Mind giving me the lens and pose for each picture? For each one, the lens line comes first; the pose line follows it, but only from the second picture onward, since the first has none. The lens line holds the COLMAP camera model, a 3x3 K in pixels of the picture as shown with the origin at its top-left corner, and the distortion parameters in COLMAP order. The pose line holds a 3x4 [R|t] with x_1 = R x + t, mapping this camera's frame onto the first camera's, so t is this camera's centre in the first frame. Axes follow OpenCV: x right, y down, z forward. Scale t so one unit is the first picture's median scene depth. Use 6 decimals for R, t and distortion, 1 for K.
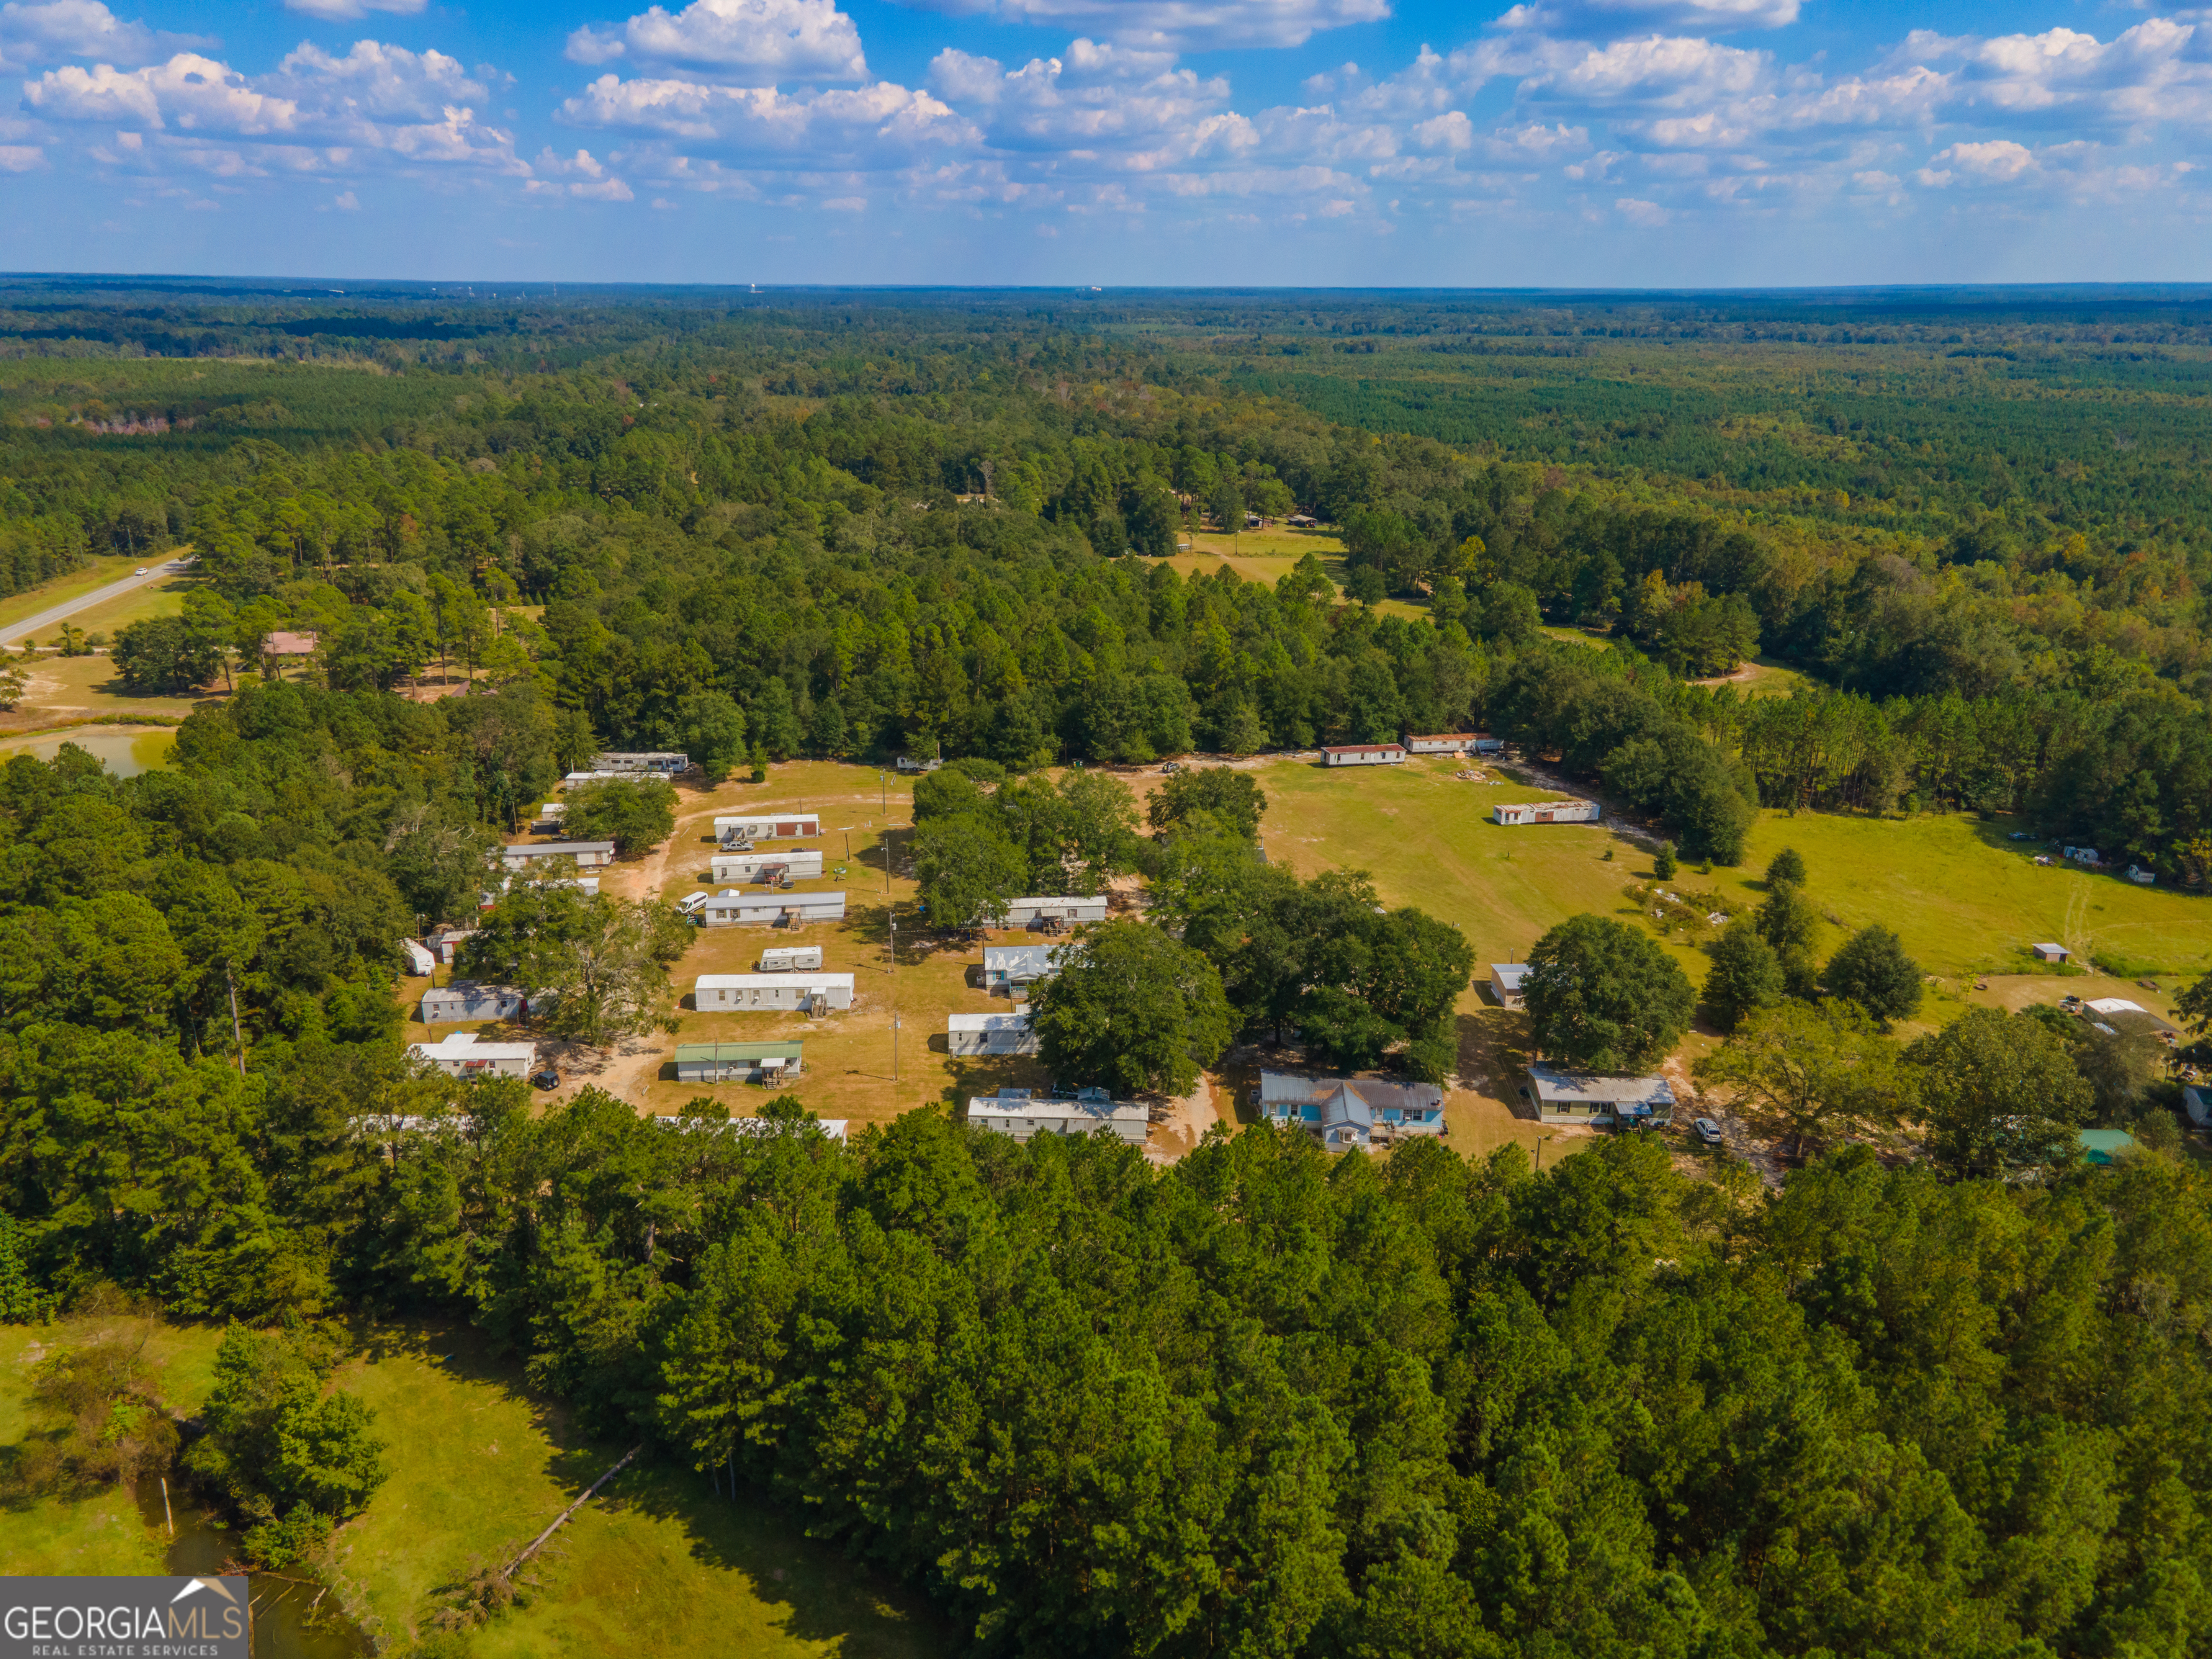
lens RADIAL K [[1593.3, 0, 1091.7], [0, 1593.3, 828.9], [0, 0, 1]] dist [0.036357, 0.010590]
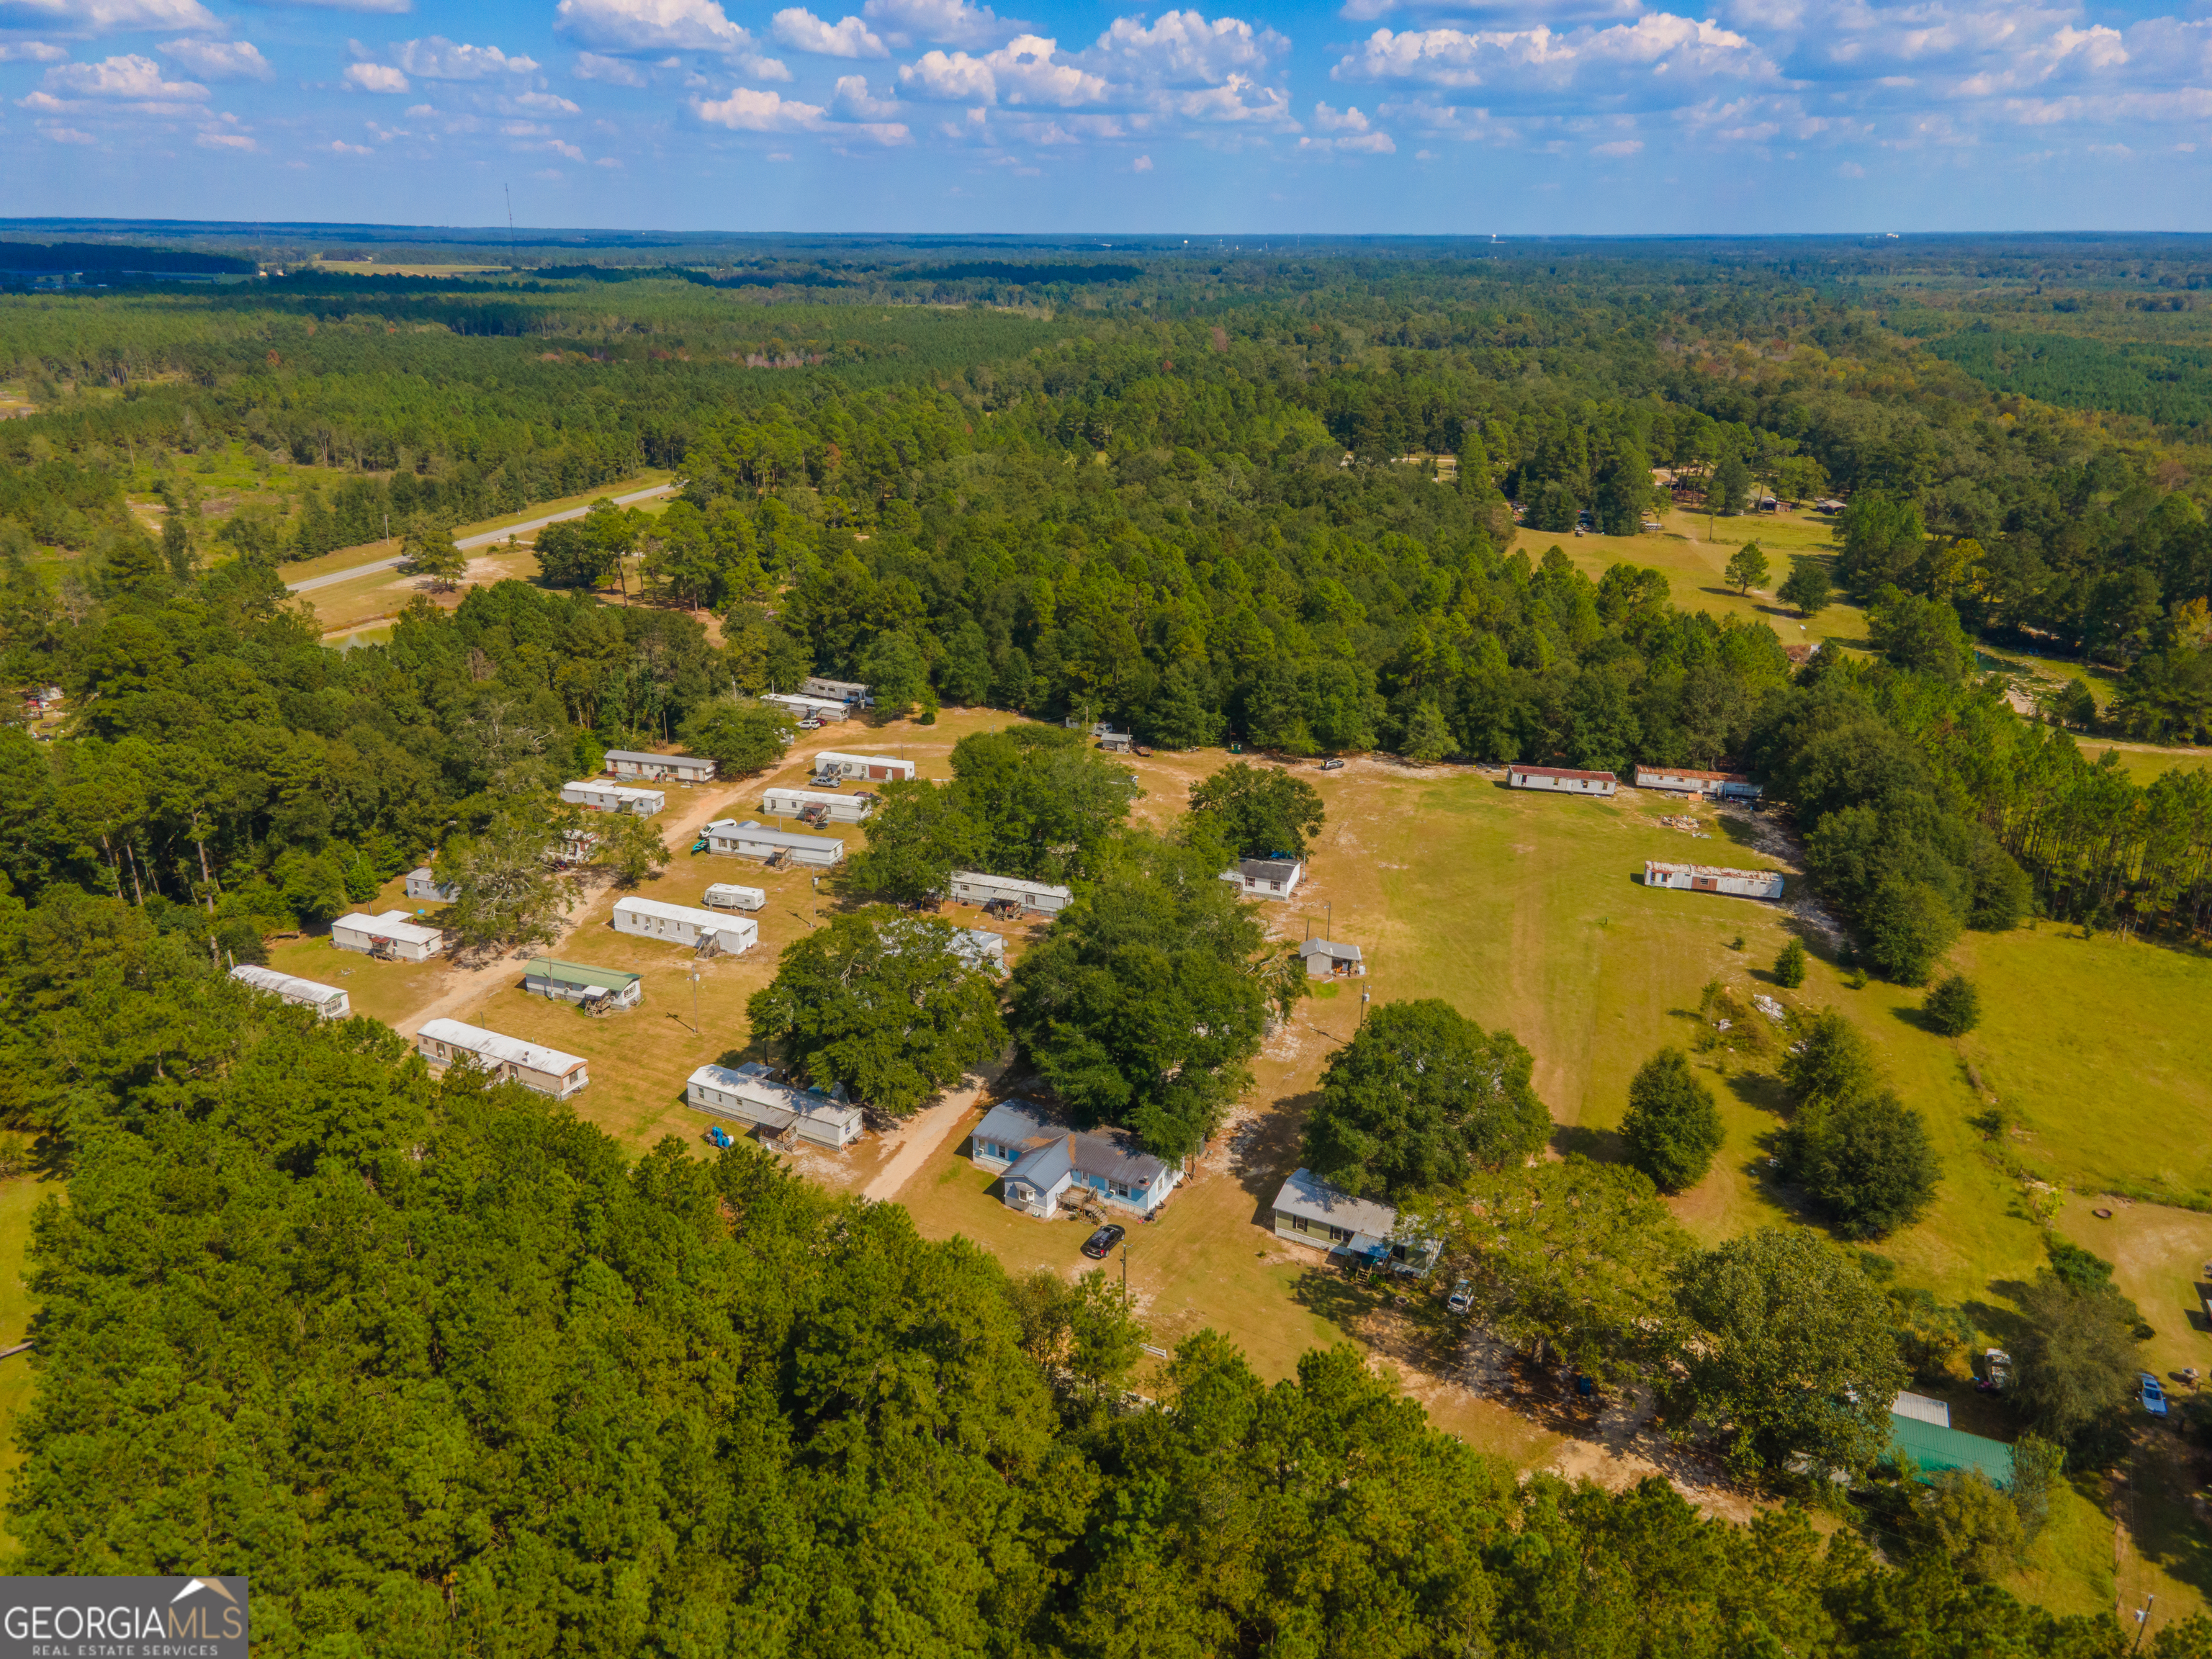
lens RADIAL K [[1593.3, 0, 1105.3], [0, 1593.3, 833.7], [0, 0, 1]] dist [0.036357, 0.010590]
pose [[0.905107, 0.149362, -0.398086, 0.291214], [-0.138046, 0.988777, 0.057120, -0.032921], [0.402150, 0.003255, 0.915568, 0.122916]]
